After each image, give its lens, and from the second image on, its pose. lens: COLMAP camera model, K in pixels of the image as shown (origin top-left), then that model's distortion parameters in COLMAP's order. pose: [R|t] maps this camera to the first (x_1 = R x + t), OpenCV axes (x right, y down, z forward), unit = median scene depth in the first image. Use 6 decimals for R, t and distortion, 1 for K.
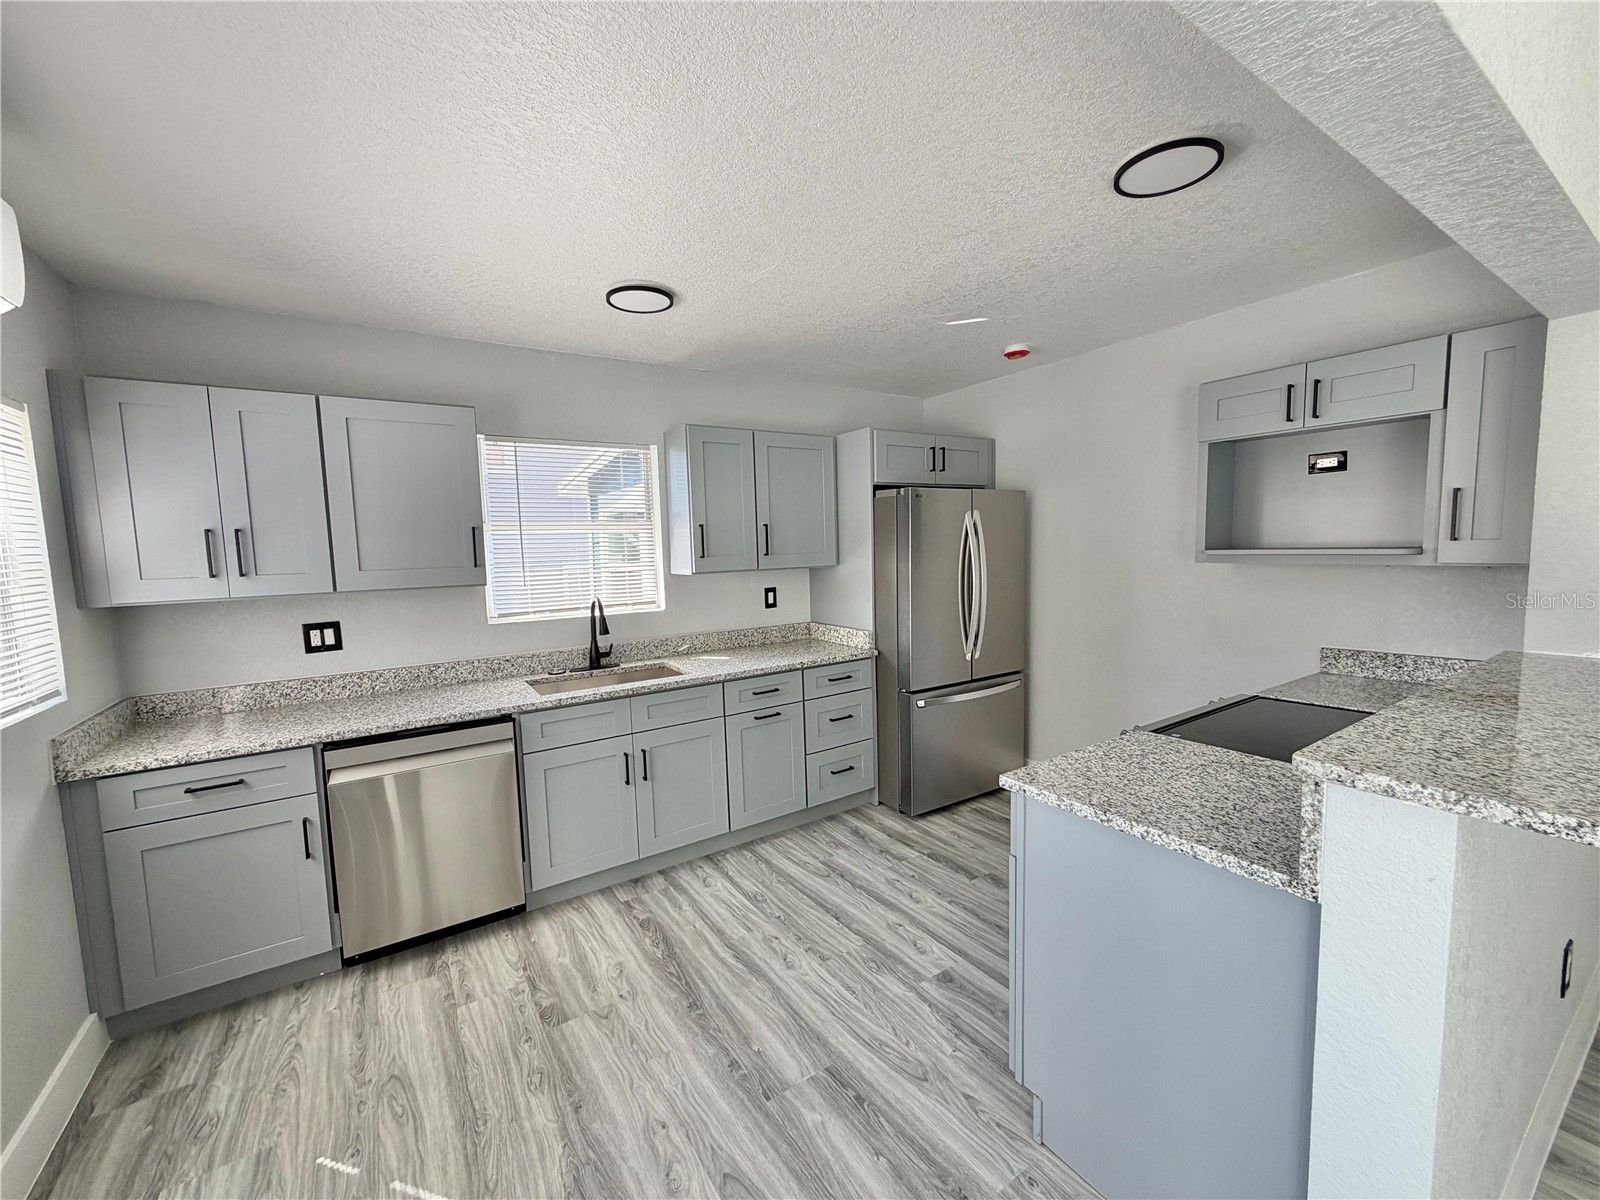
lens RADIAL K [[636.9, 0, 803.0], [0, 636.9, 603.9], [0, 0, 1]] dist [-0.000451, 0.000384]
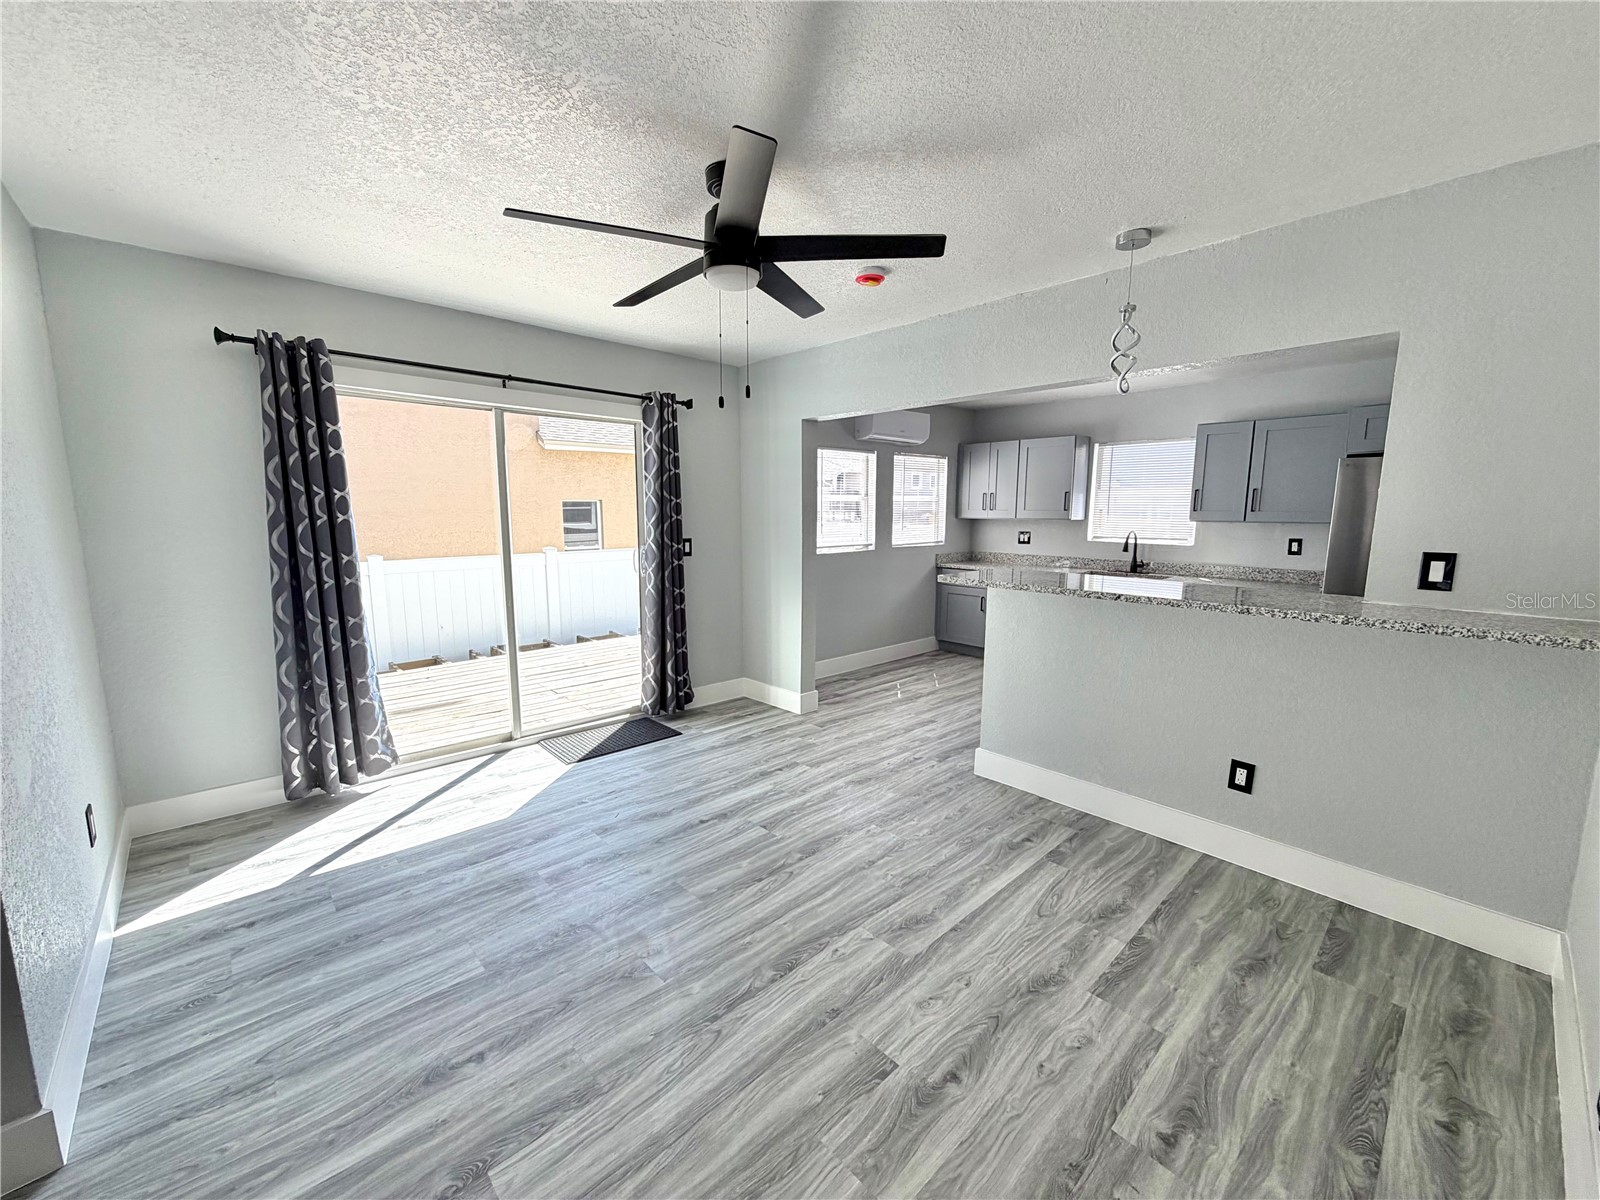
lens RADIAL K [[636.9, 0, 795.7], [0, 636.9, 598.2], [0, 0, 1]] dist [-0.000451, 0.000384]
pose [[0.162131, 0.167753, -0.972405, 1.369742], [-0.101044, 0.983086, 0.152749, -0.003557], [0.981582, 0.073490, 0.176339, -0.235587]]
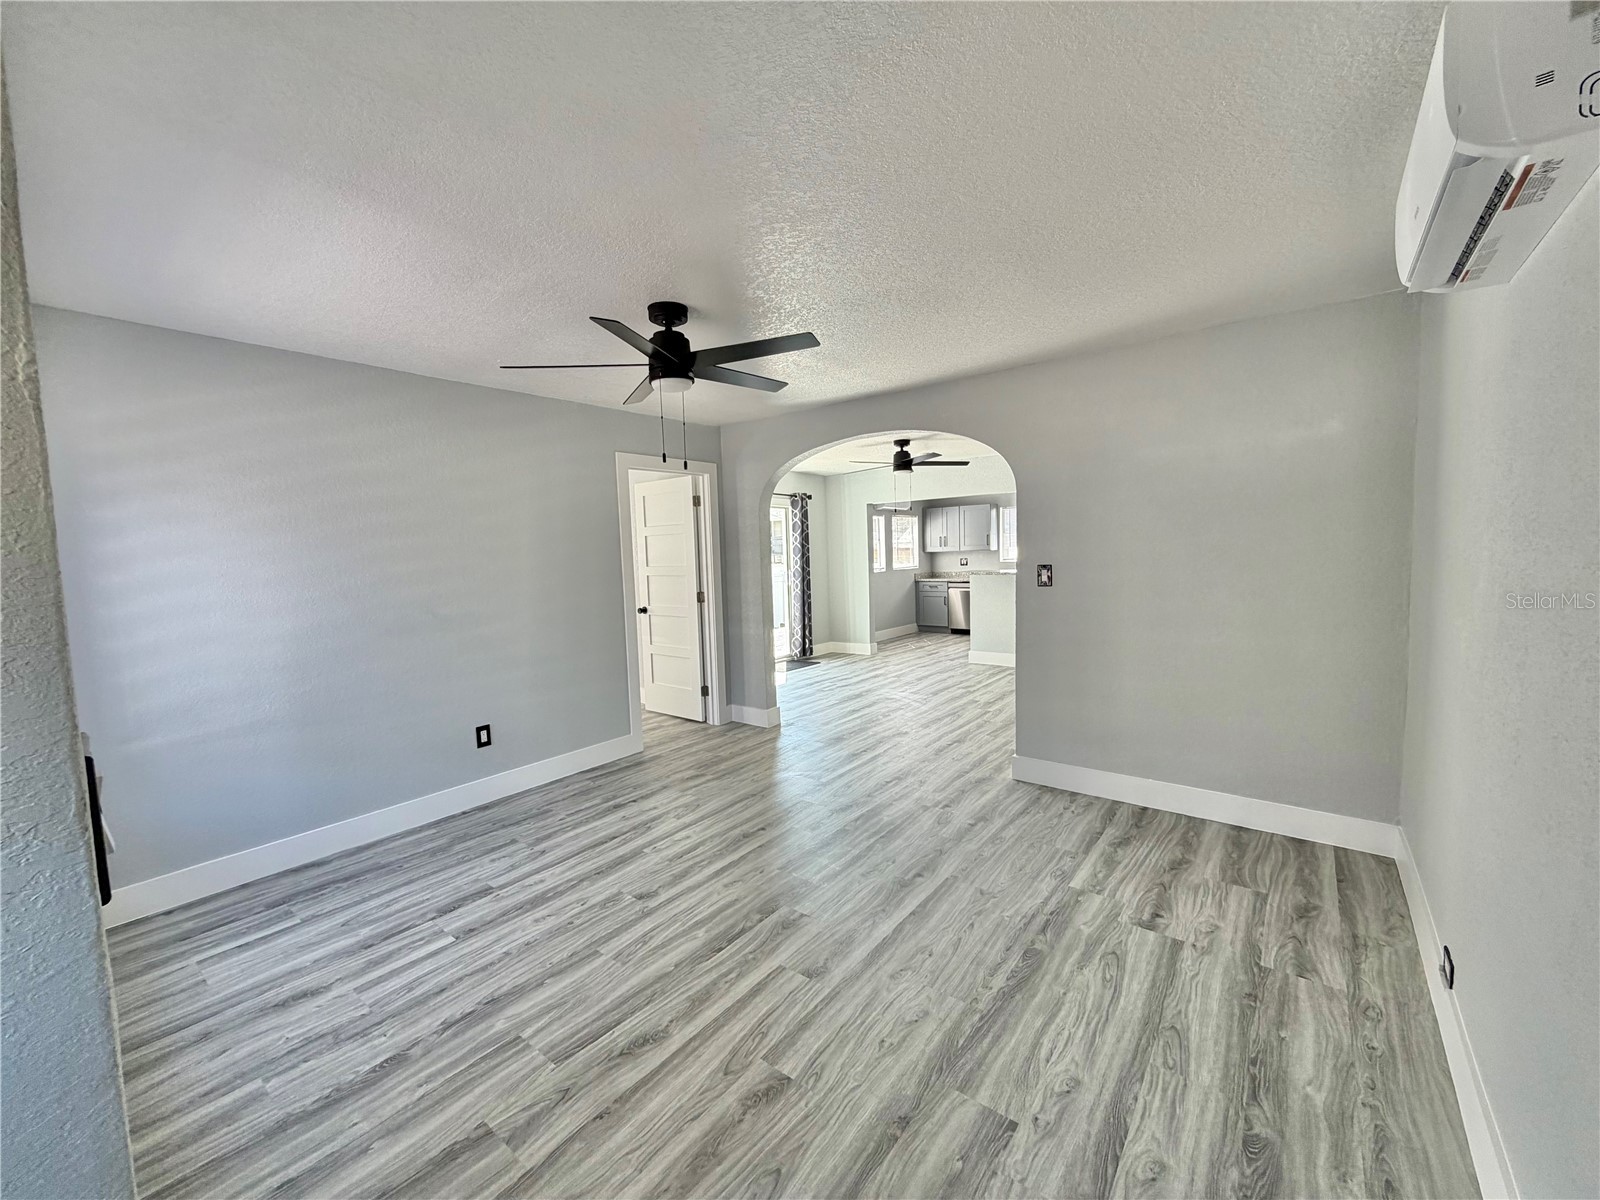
lens RADIAL K [[636.9, 0, 794.8], [0, 636.9, 592.1], [0, 0, 1]] dist [-0.000451, 0.000384]
pose [[0.310877, 0.078266, -0.947222, 2.576901], [-0.065858, 0.995982, 0.060680, 0.063673], [0.948166, 0.043519, 0.314783, -1.205932]]
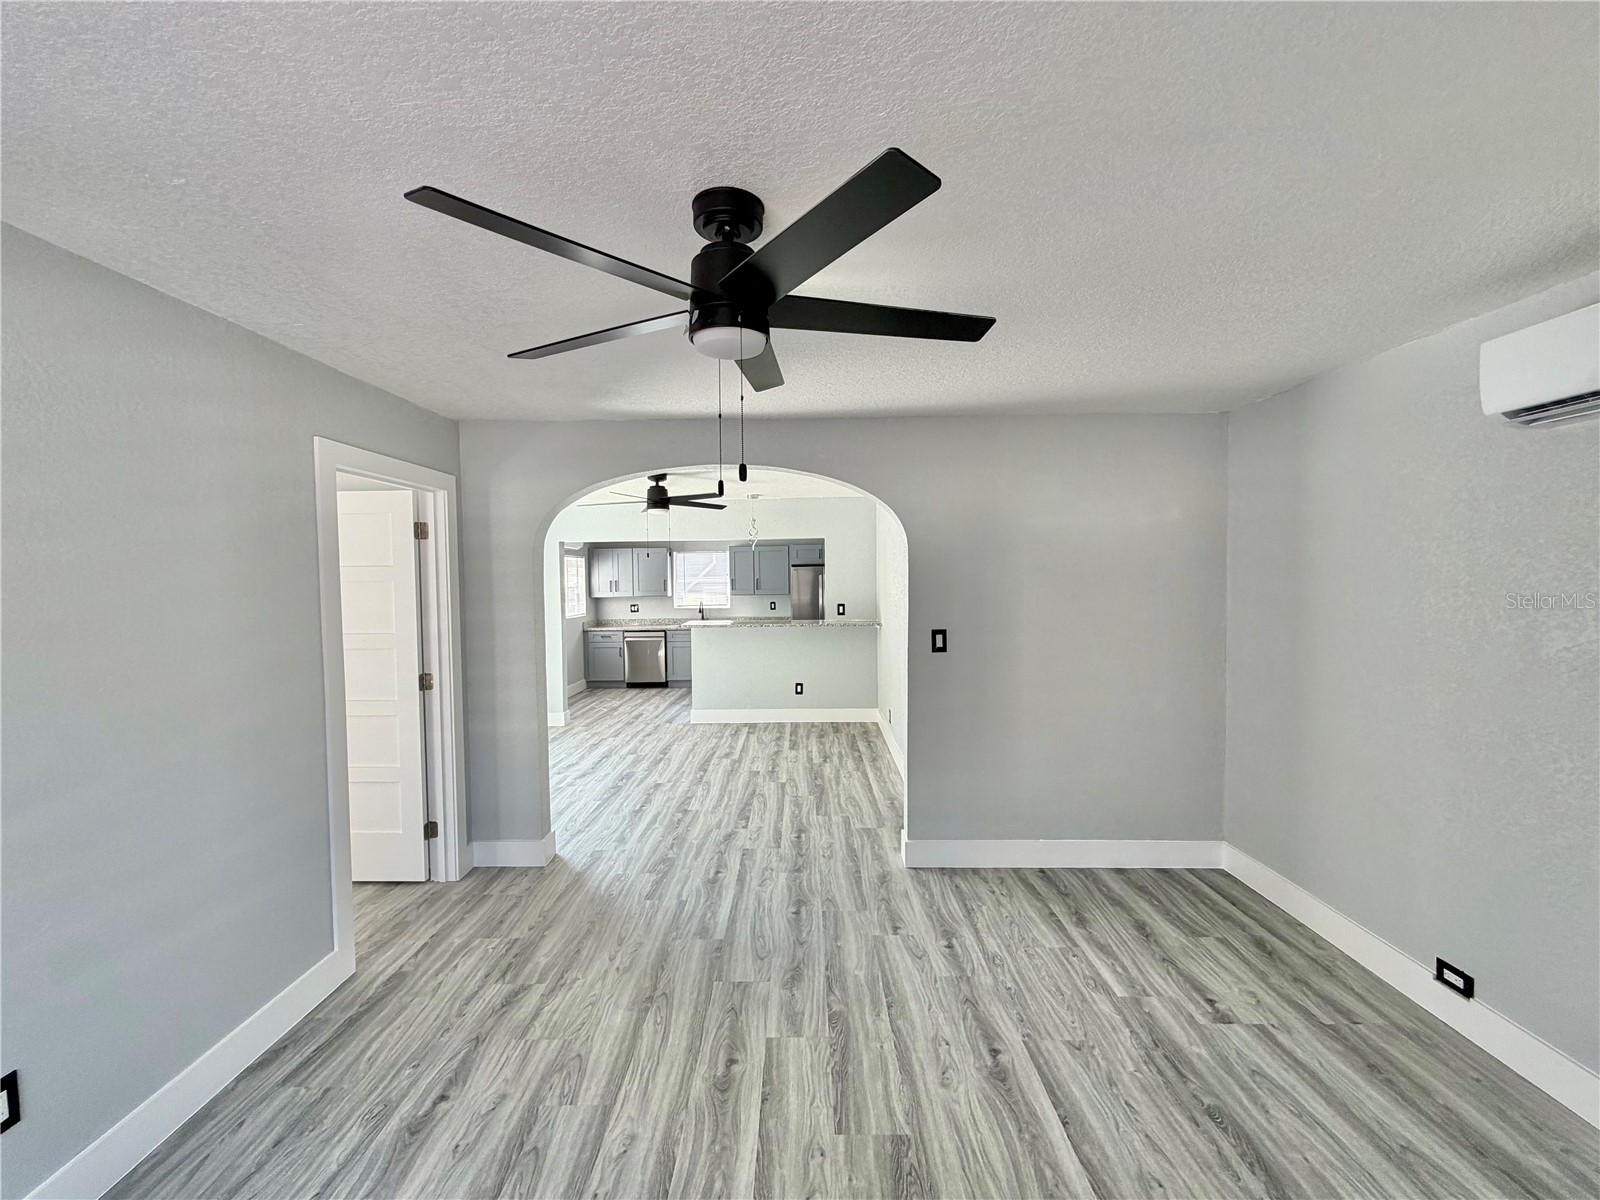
lens RADIAL K [[636.9, 0, 794.0], [0, 636.9, 592.3], [0, 0, 1]] dist [-0.000451, 0.000384]
pose [[0.828406, 0.028242, -0.559416, 1.969133], [-0.062250, 0.997183, -0.041839, 0.051809], [0.556658, 0.069483, 0.827831, -1.478168]]
